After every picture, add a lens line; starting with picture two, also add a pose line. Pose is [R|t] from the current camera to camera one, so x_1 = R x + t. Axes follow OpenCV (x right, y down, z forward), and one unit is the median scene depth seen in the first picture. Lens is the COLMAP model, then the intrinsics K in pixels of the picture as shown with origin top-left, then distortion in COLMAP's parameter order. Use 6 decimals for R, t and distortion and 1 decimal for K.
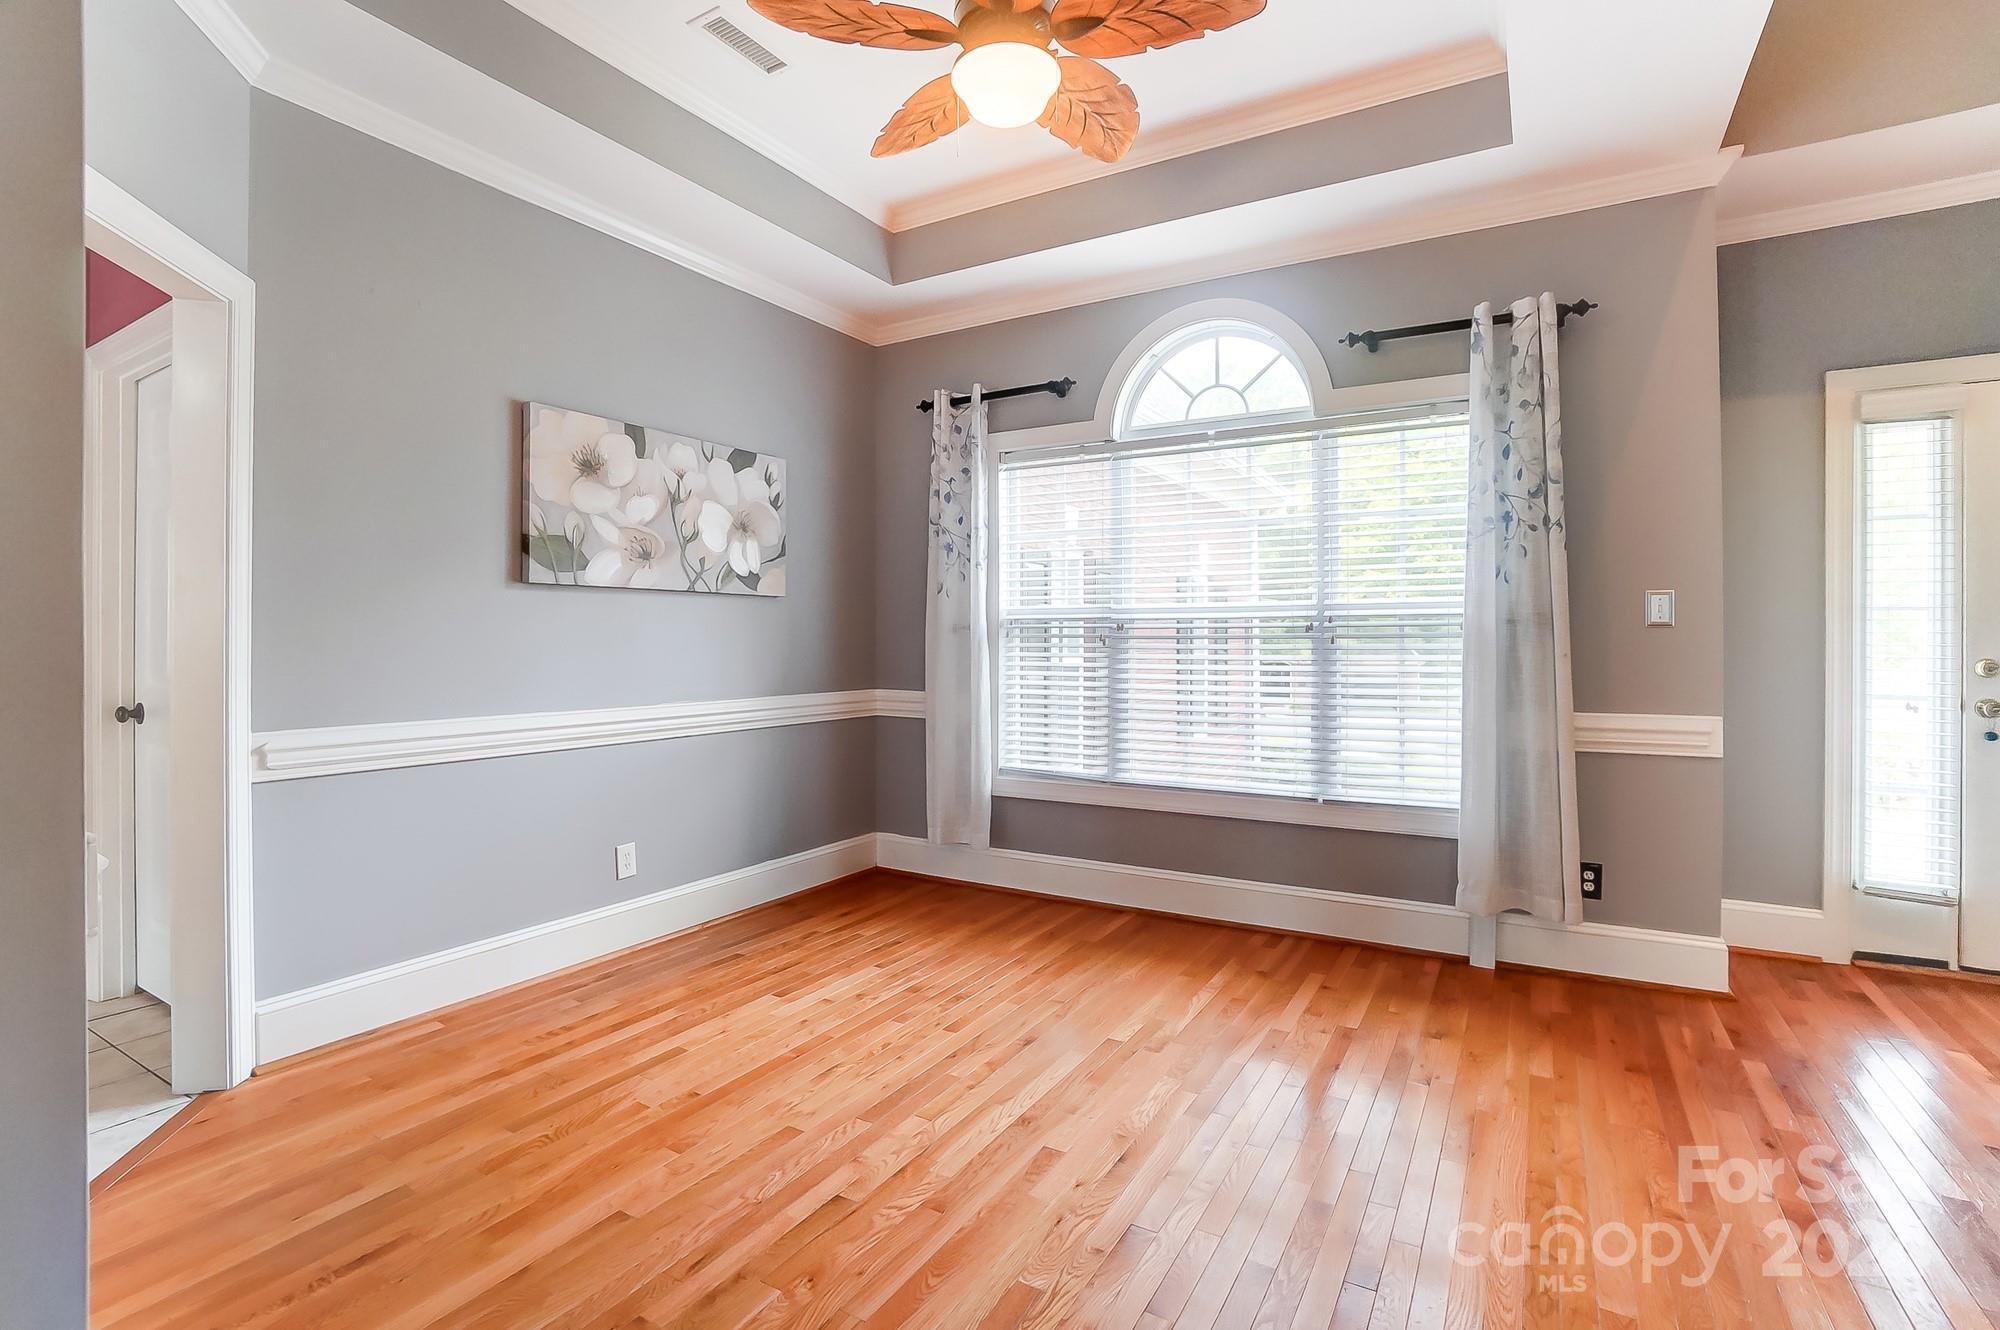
lens RADIAL K [[934.0, 0, 996.9], [0, 934.0, 639.1], [0, 0, 1]] dist [-0.036944, 0.002472]
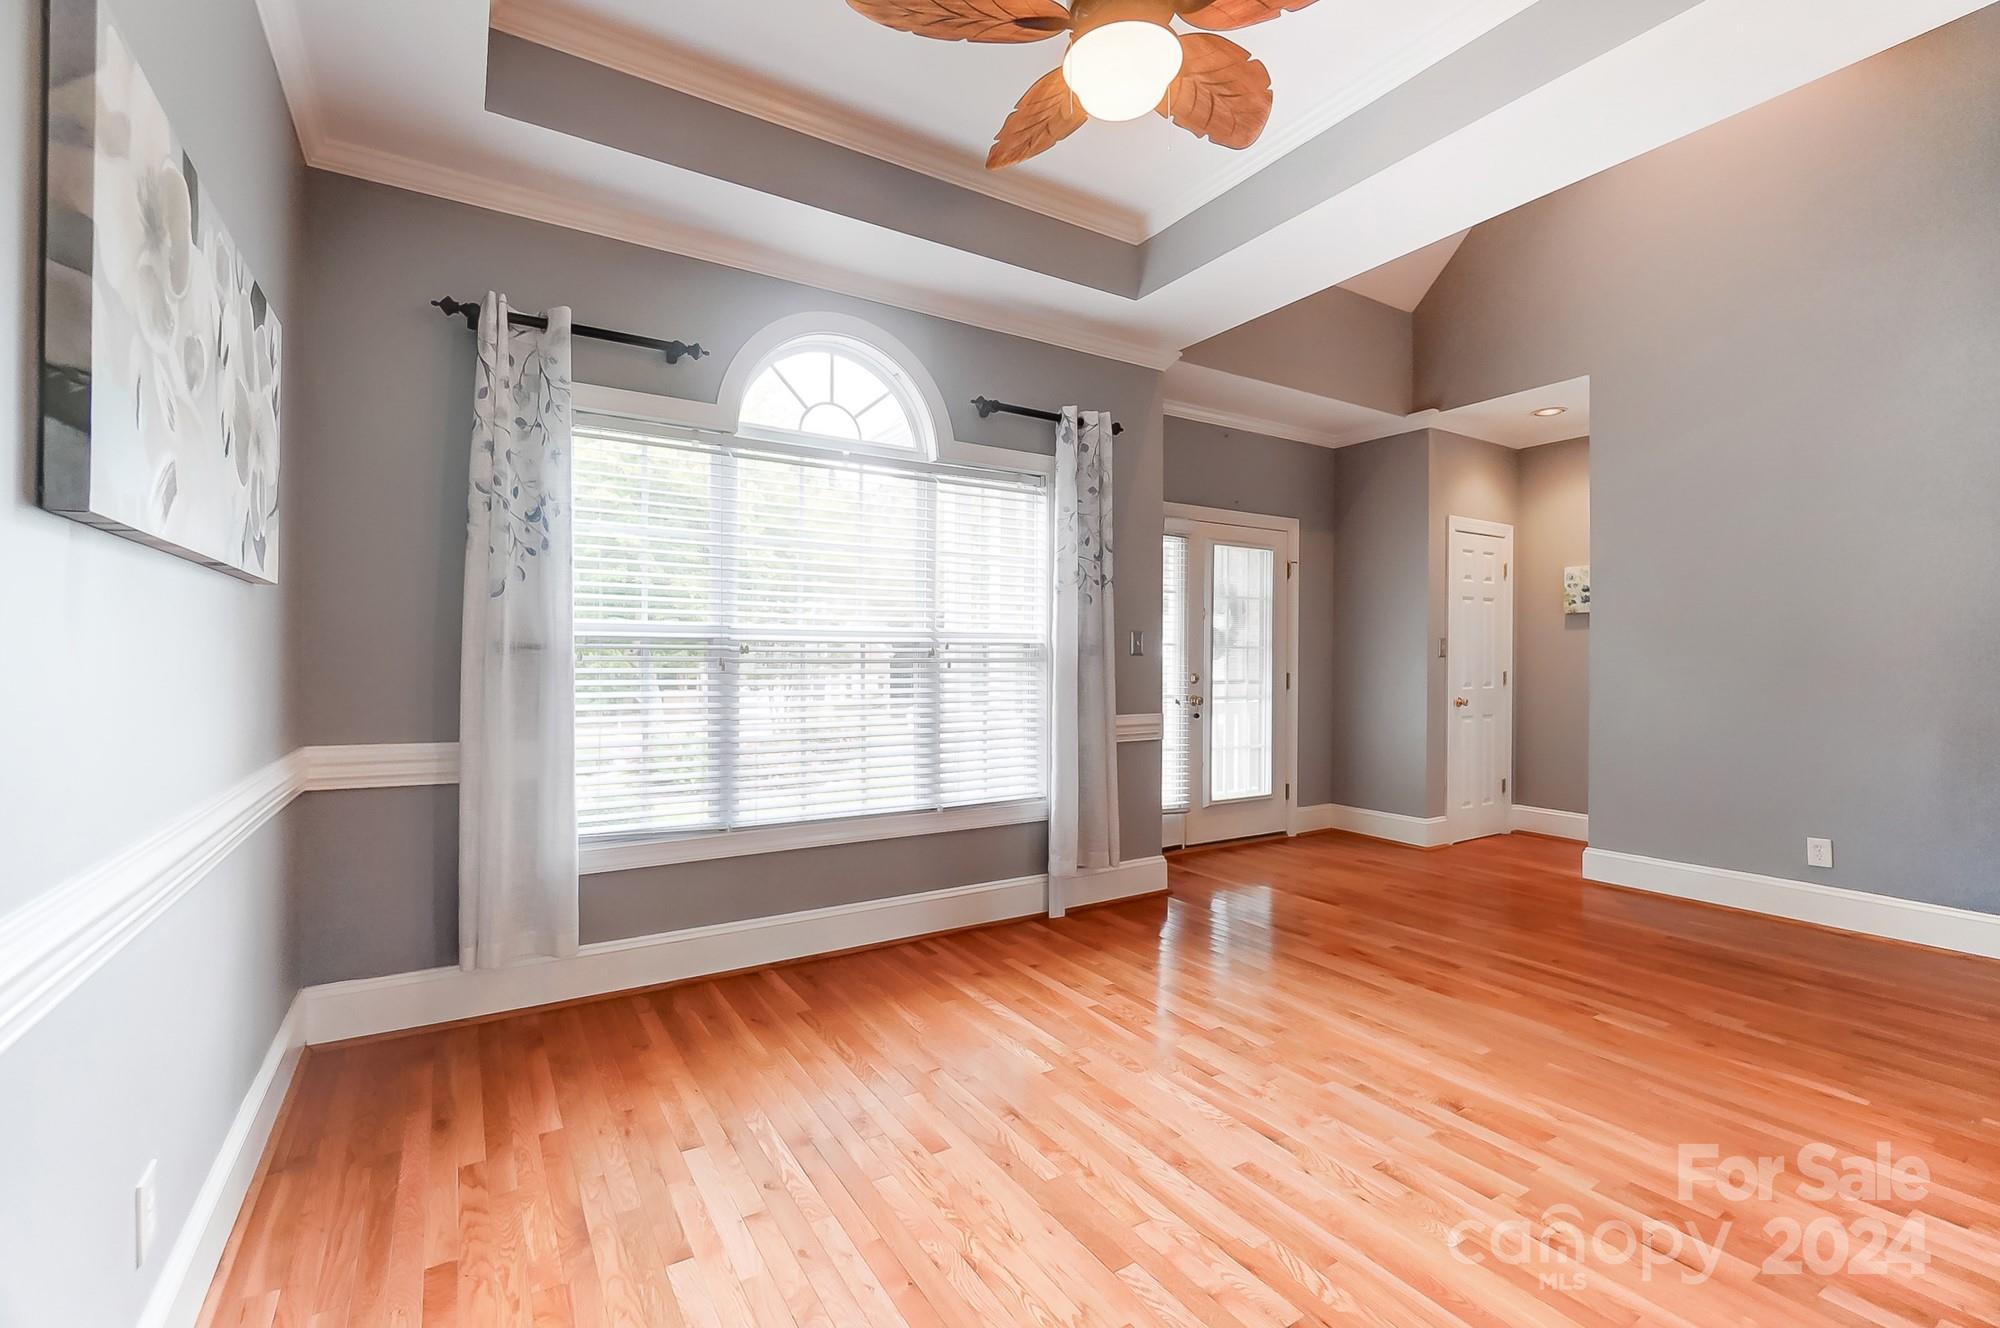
lens RADIAL K [[875.2, 0, 988.7], [0, 875.2, 647.4], [0, 0, 1]] dist [-0.020450, 0.004796]
pose [[0.454472, 0.012022, 0.890680, -0.564730], [-0.008053, 0.999924, -0.009388, -0.009453], [-0.890724, -0.002906, 0.454534, 0.487734]]
